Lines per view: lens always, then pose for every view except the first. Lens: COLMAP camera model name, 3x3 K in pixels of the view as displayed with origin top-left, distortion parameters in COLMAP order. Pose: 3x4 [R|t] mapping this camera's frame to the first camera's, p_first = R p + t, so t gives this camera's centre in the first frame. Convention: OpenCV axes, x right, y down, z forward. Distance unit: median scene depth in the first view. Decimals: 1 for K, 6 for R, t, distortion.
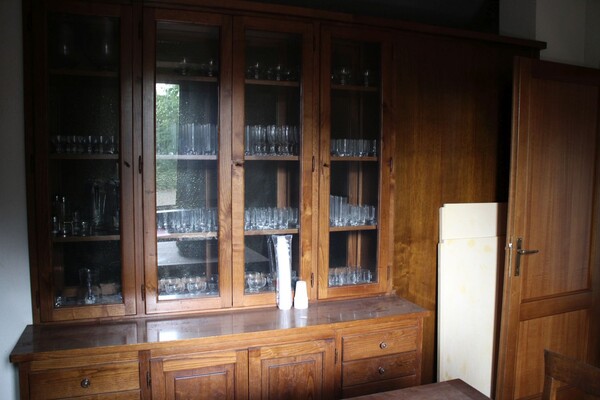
lens RADIAL K [[495.0, 0, 297.0], [0, 495.0, 193.5], [0, 0, 1]] dist [-0.169838, 0.138359]
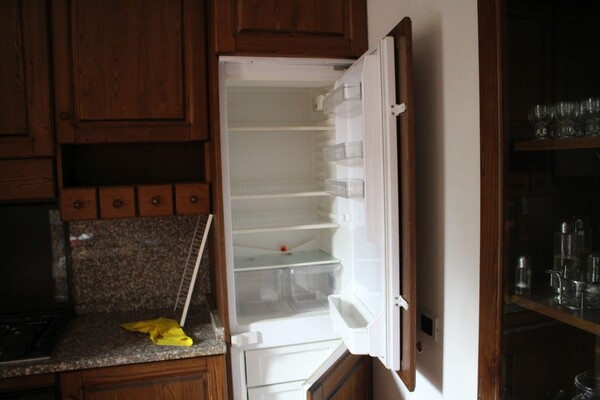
lens RADIAL K [[492.0, 0, 300.0], [0, 492.0, 200.0], [0, 0, 1]] dist [-0.152310, 0.122585]
pose [[-0.074510, 0.062651, -0.995250, 0.047923], [-0.049466, 0.996564, 0.066437, -0.032278], [0.995993, 0.054182, -0.071155, 0.641720]]
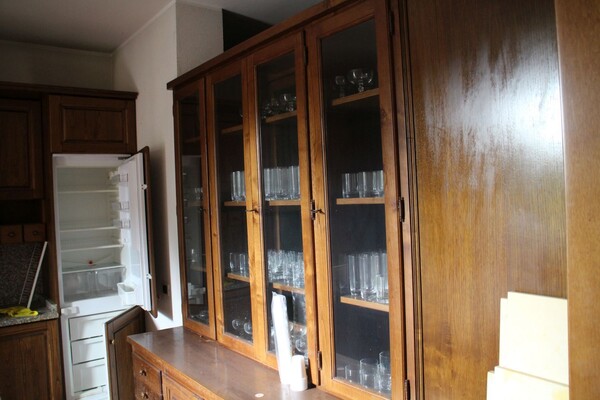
lens RADIAL K [[492.0, 0, 300.0], [0, 492.0, 200.0], [0, 0, 1]] dist [-0.152310, 0.122585]
pose [[0.299126, -0.014739, -0.954100, 0.721988], [-0.029016, 0.999278, -0.024534, -0.052064], [0.953772, 0.035022, 0.298482, 0.715272]]
